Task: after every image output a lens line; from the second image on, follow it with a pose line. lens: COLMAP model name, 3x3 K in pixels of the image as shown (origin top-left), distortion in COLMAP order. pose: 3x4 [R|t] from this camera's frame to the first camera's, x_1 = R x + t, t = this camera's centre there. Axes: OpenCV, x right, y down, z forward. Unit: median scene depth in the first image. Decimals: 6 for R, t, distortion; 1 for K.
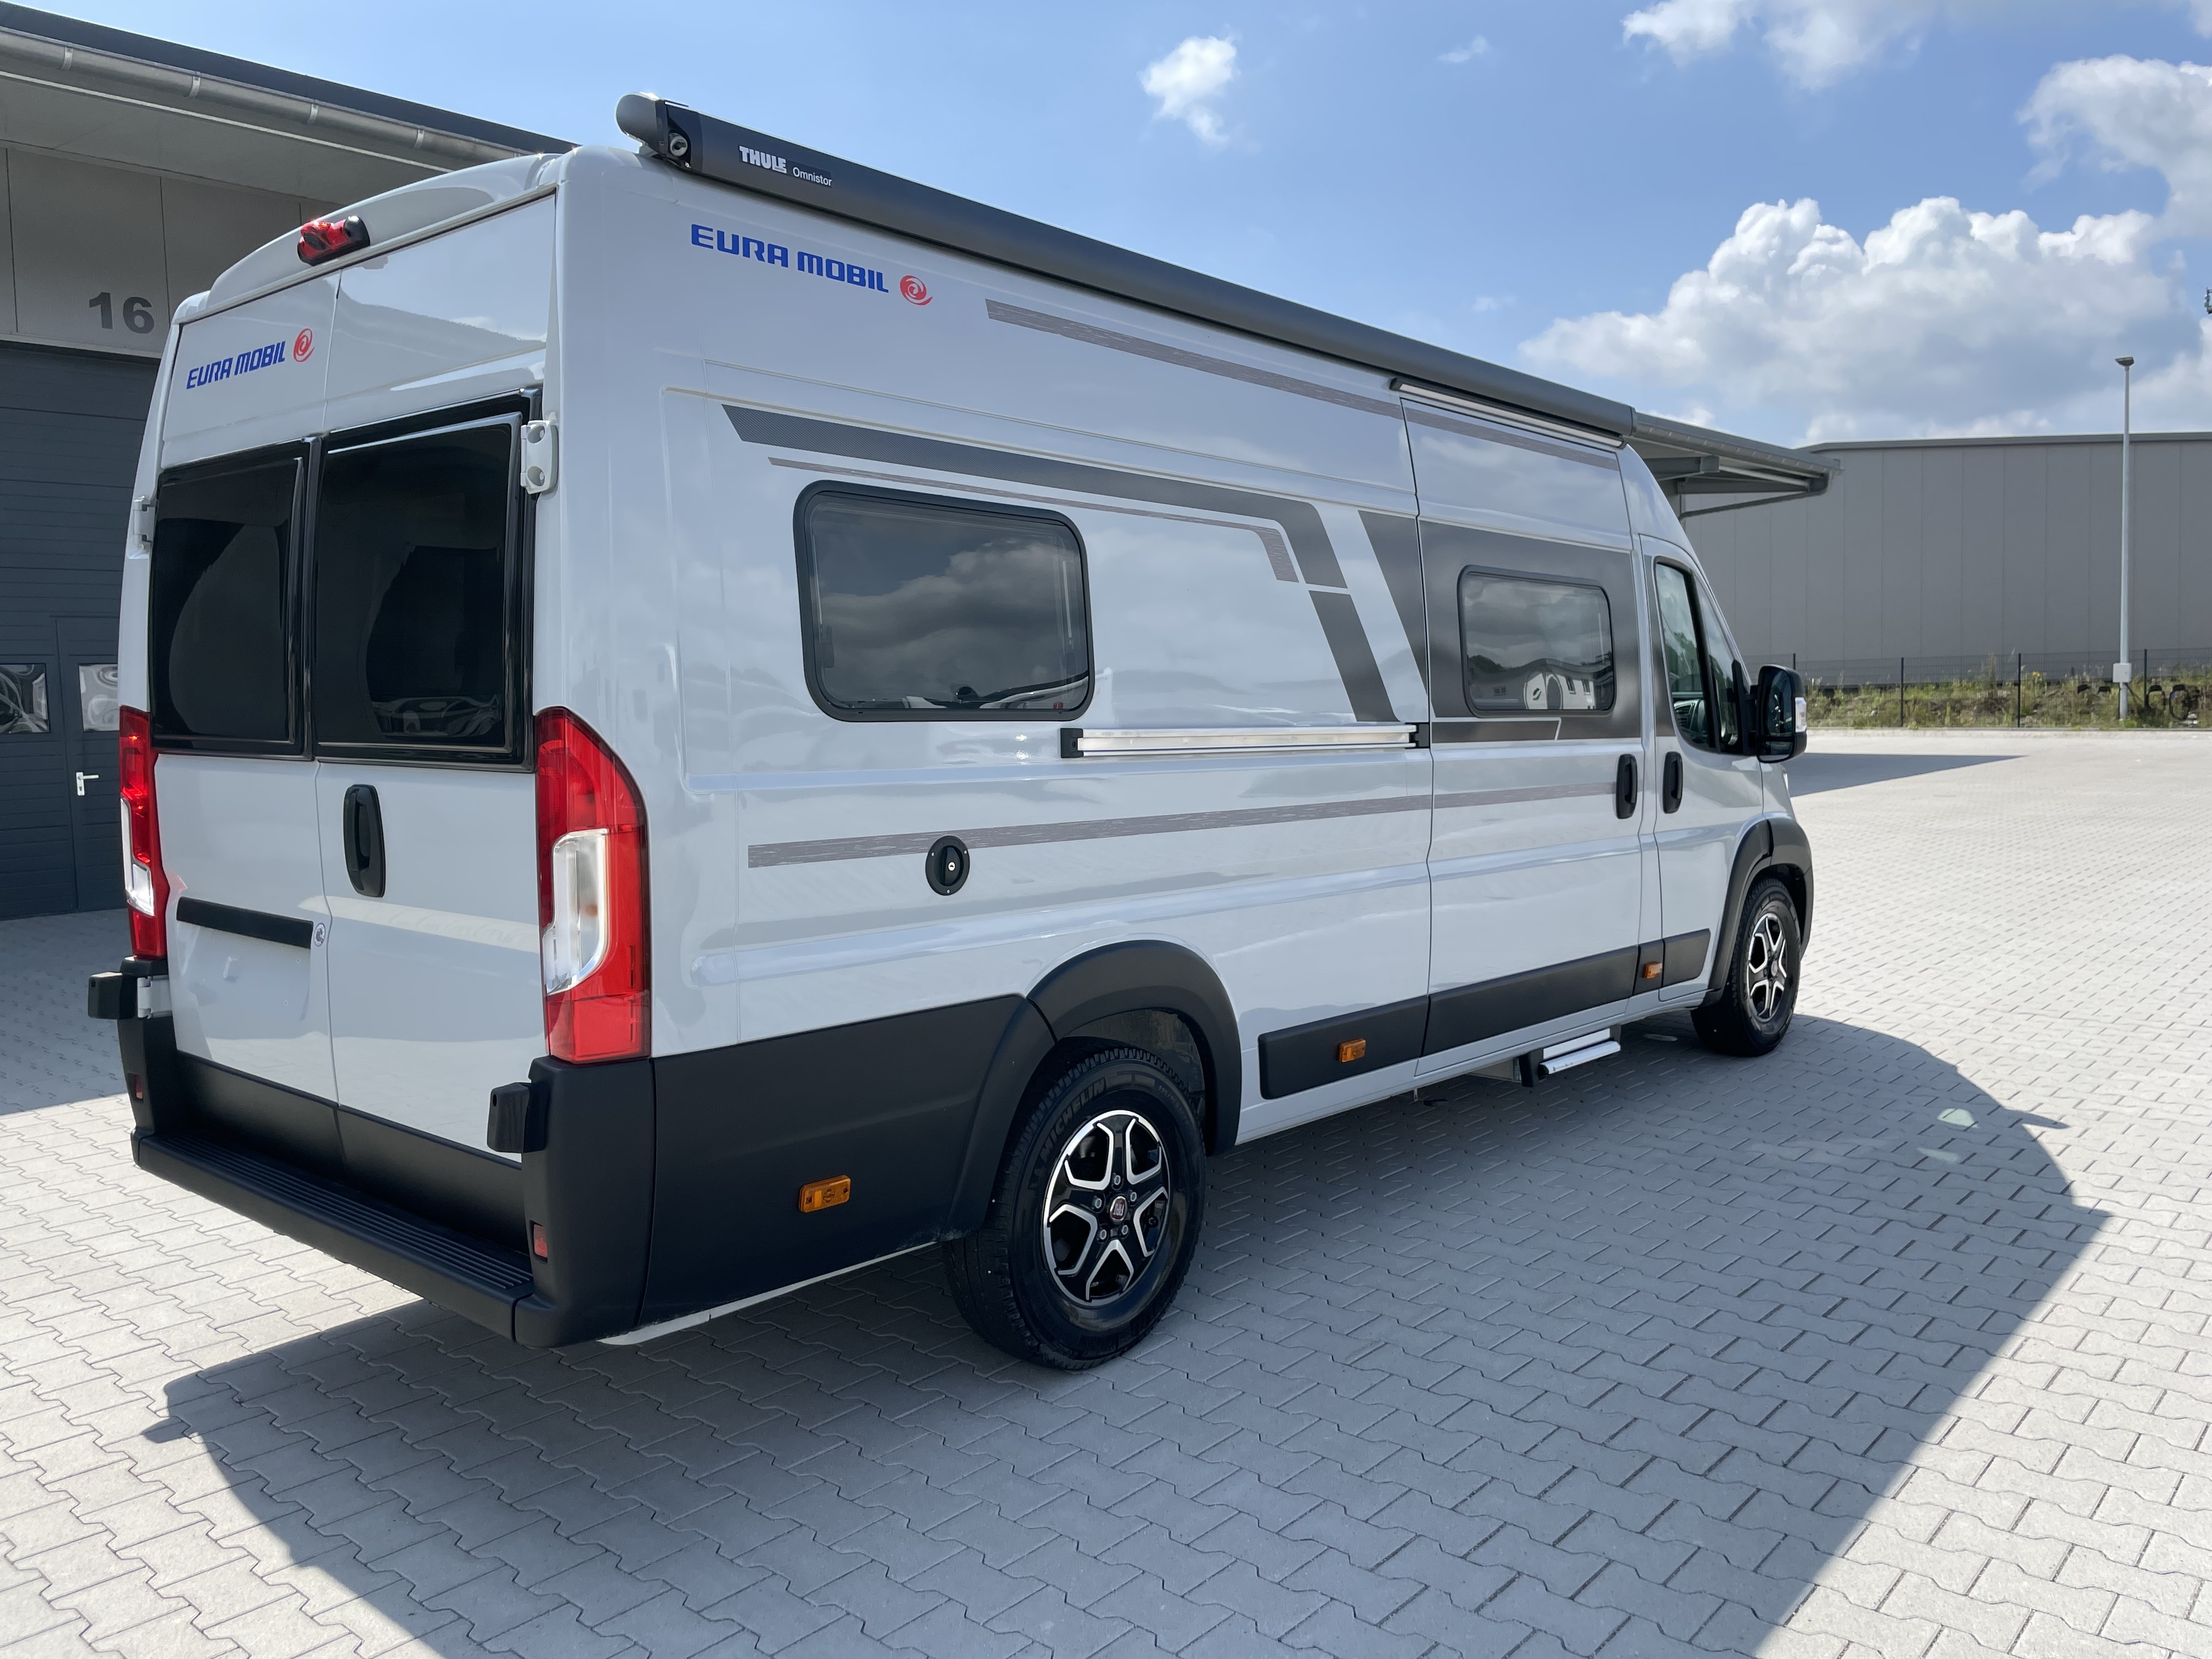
lens RADIAL K [[1736.0, 0, 1106.0], [0, 1736.0, 829.5], [0, 0, 1]] dist [-0.000578, -0.006159]
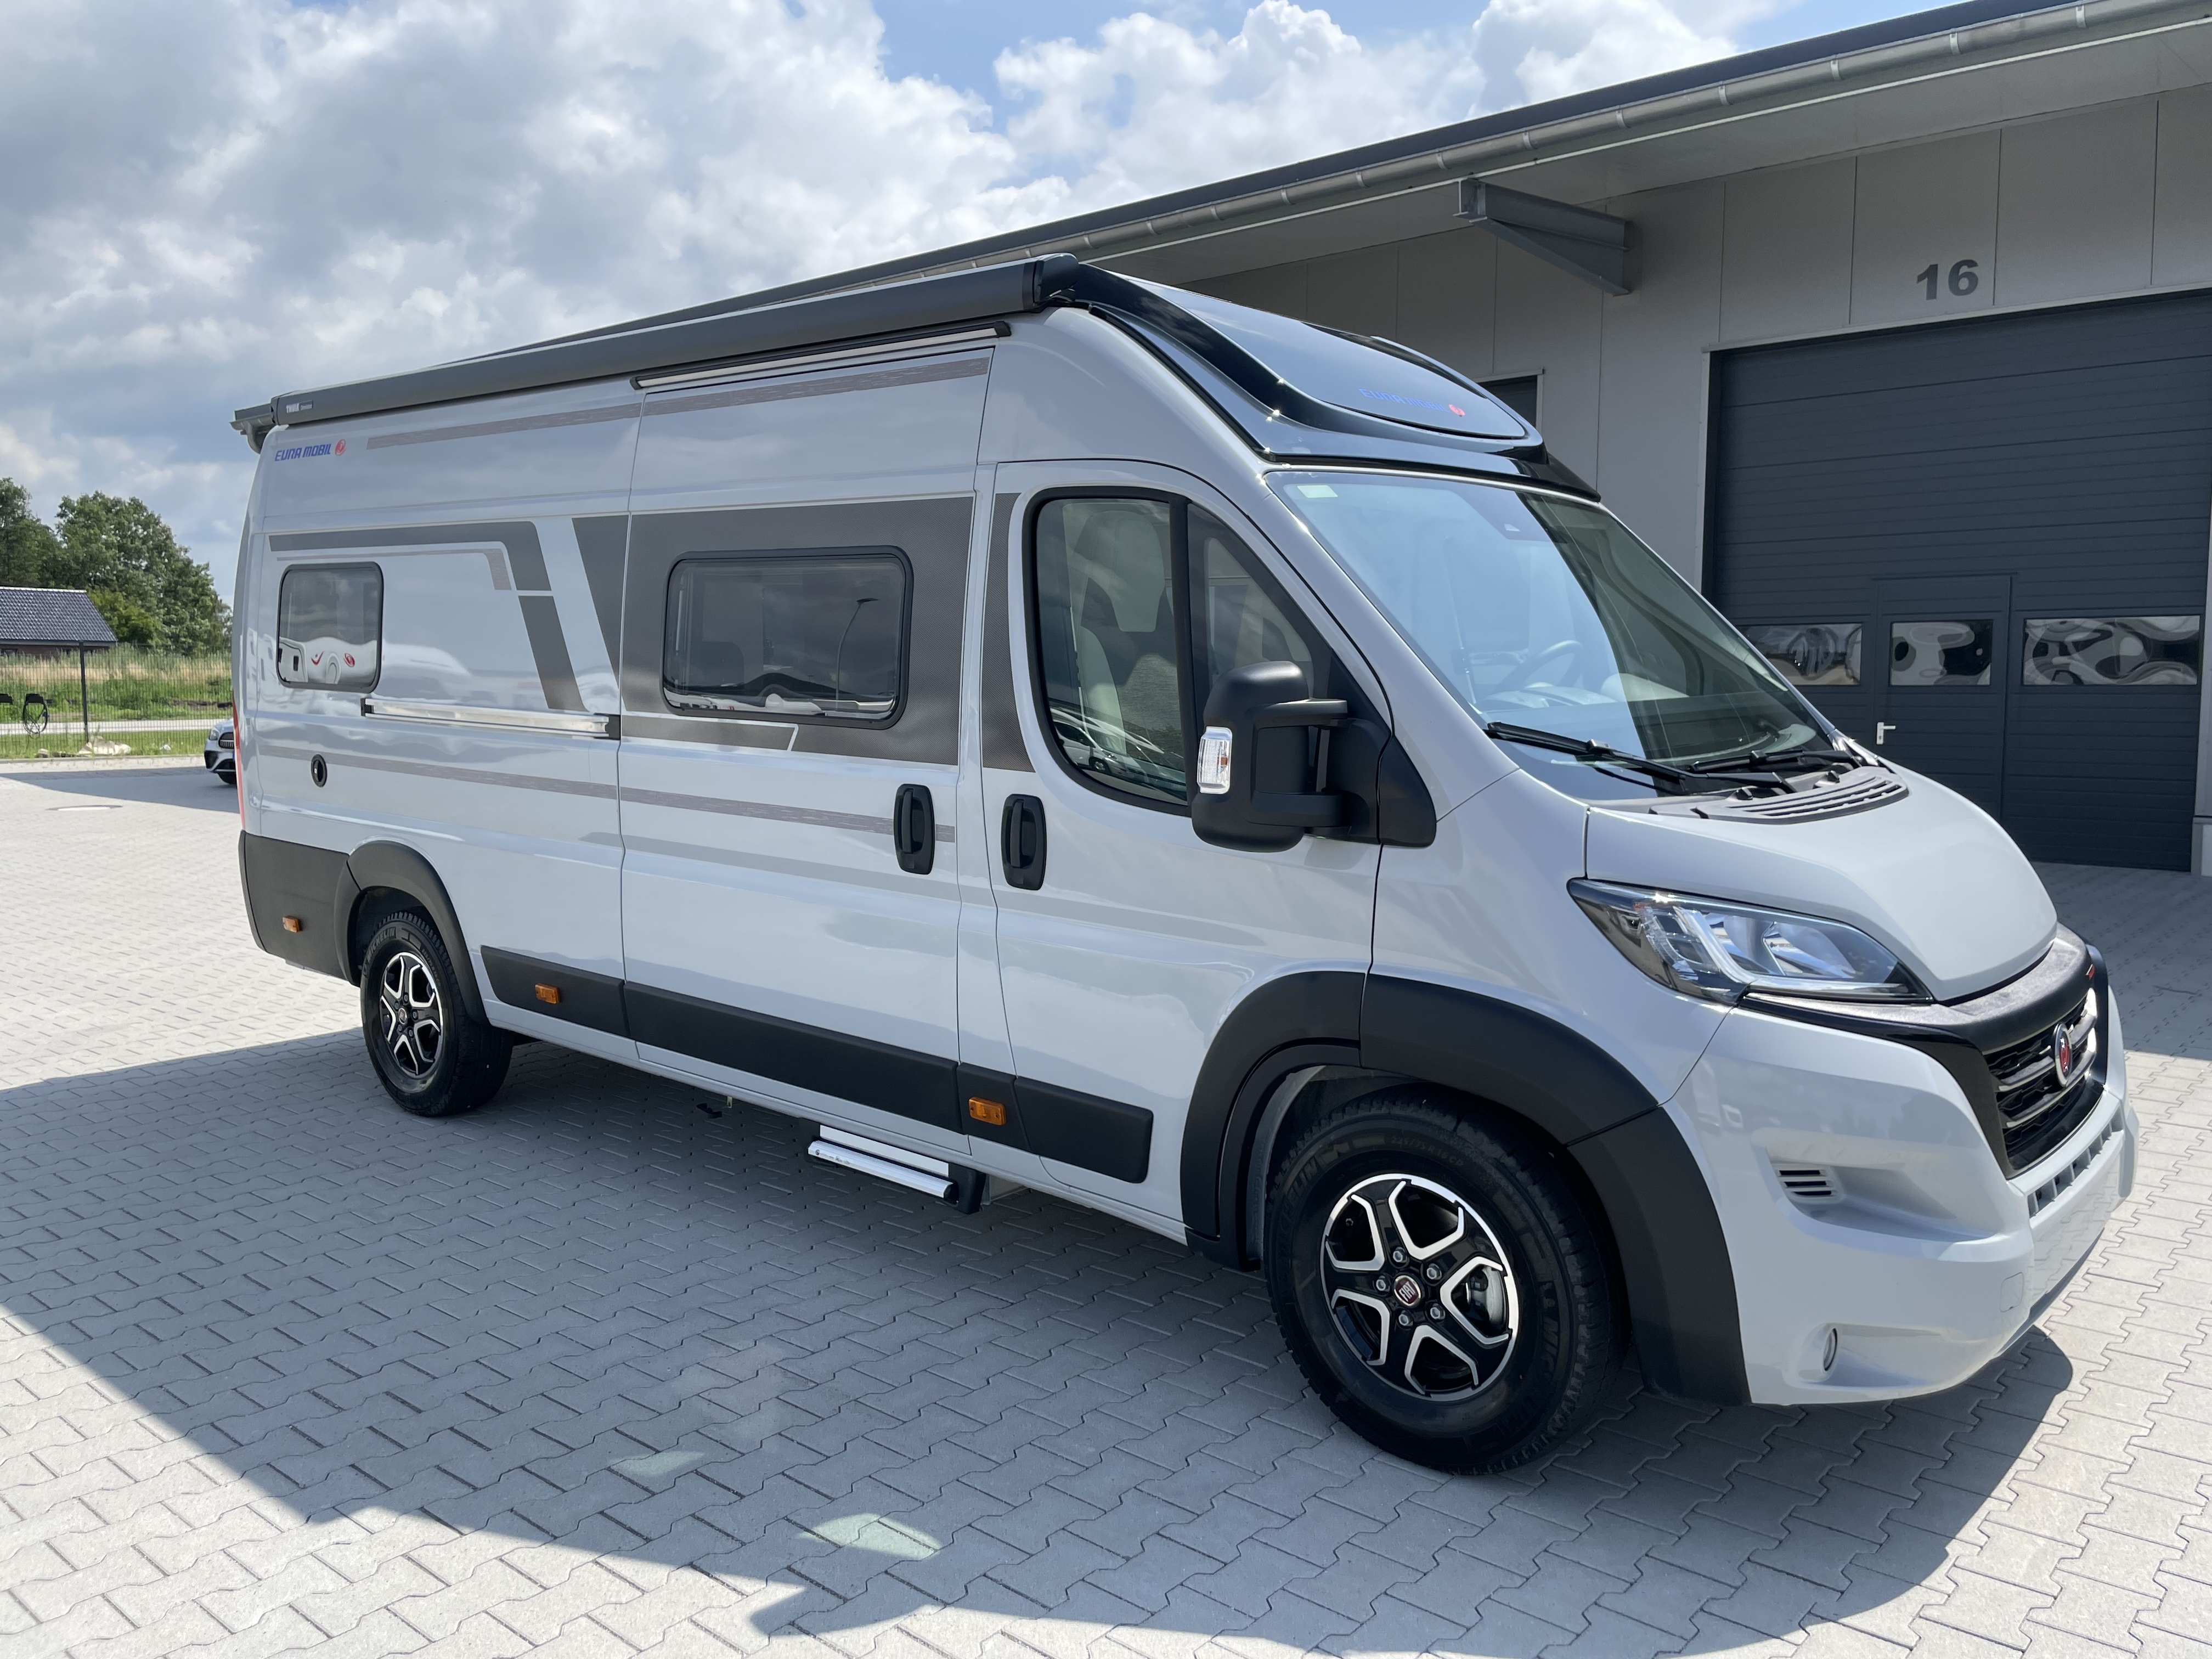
lens RADIAL K [[1711.6, 0, 1106.0], [0, 1711.6, 829.5], [0, 0, 1]] dist [0.030160, -0.065551]
pose [[0.004195, 0.118227, -0.992978, 1.248250], [-0.079416, 0.989890, 0.117523, -0.142225], [0.996833, 0.078366, 0.013542, 1.330413]]
